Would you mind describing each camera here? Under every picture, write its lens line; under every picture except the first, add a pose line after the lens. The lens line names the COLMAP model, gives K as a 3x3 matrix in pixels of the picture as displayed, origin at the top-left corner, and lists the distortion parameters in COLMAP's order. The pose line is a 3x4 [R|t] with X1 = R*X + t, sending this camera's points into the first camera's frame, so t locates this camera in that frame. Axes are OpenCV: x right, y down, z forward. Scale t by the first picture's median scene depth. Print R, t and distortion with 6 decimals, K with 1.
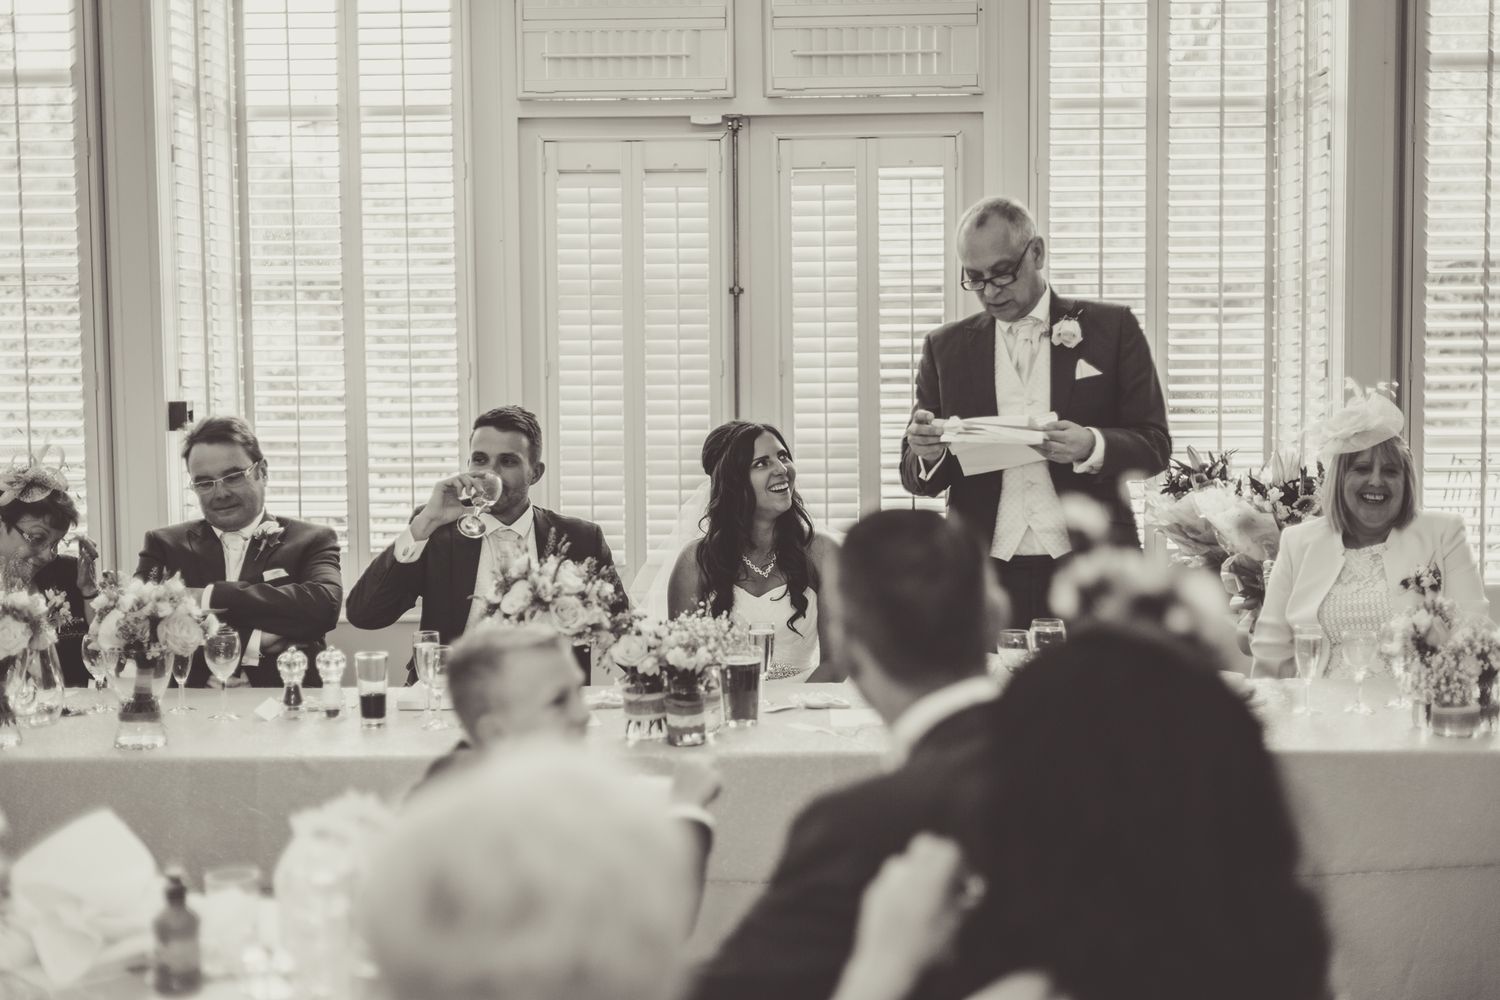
lens RADIAL K [[2173.9, 0, 750.0], [0, 2173.9, 500.0], [0, 0, 1]] dist [0.149911, -1.276420]
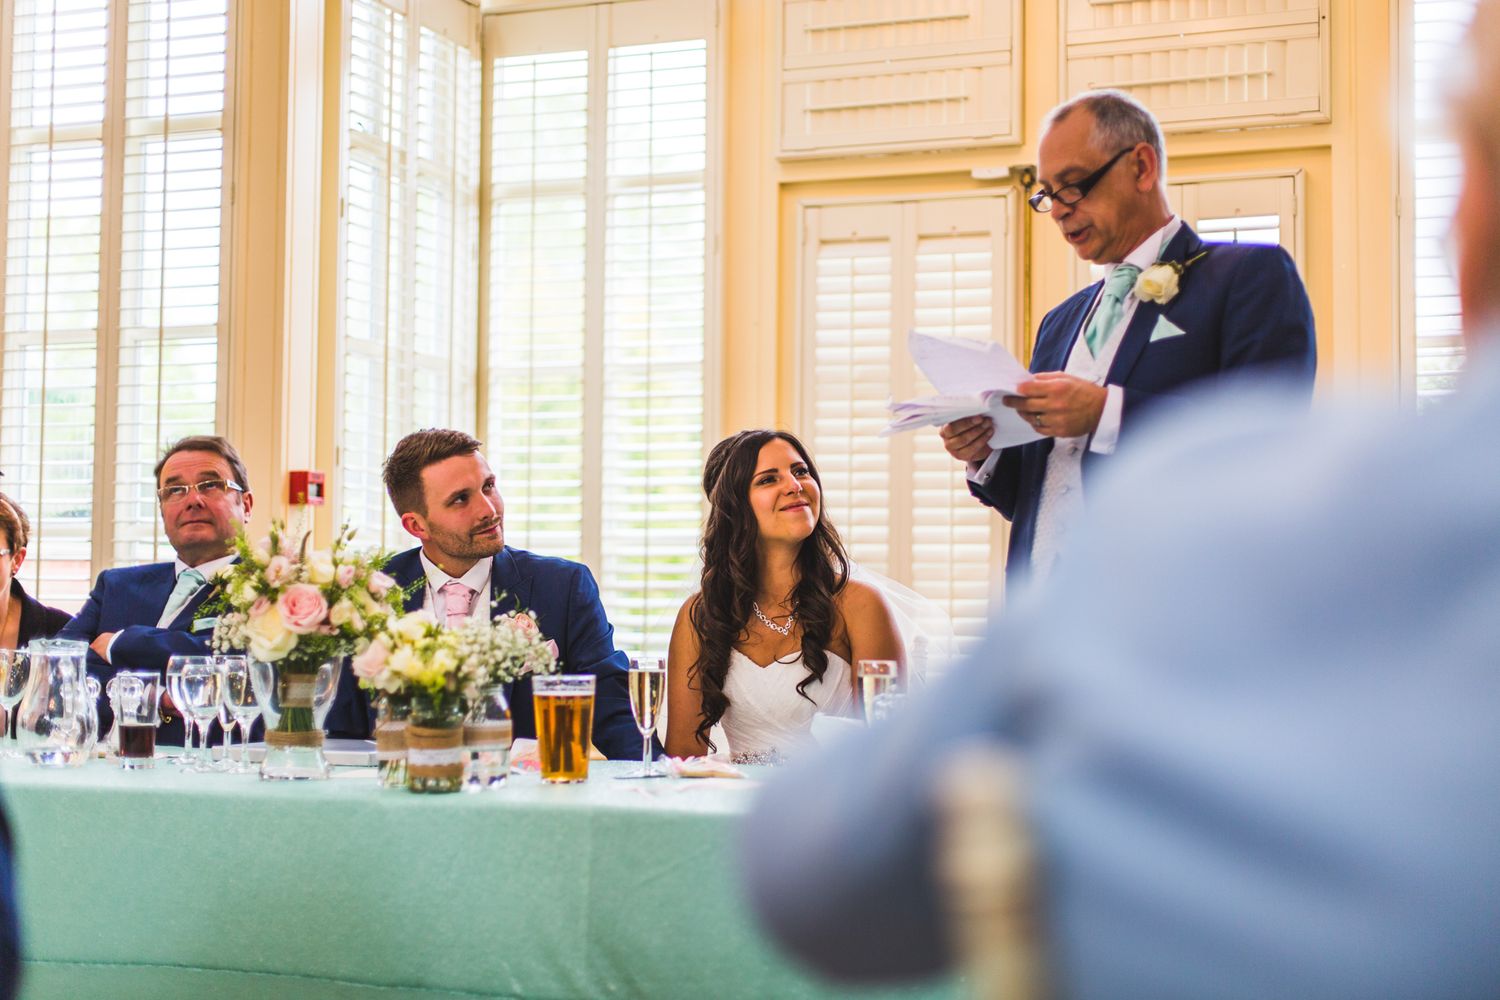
lens RADIAL K [[2173.9, 0, 750.0], [0, 2173.9, 500.0], [0, 0, 1]] dist [0.149911, -1.276420]
pose [[0.940217, -0.000171, -0.340577, 0.249385], [-0.046150, 0.990713, -0.127901, 0.084367], [0.337436, 0.135972, 0.931477, 0.296972]]
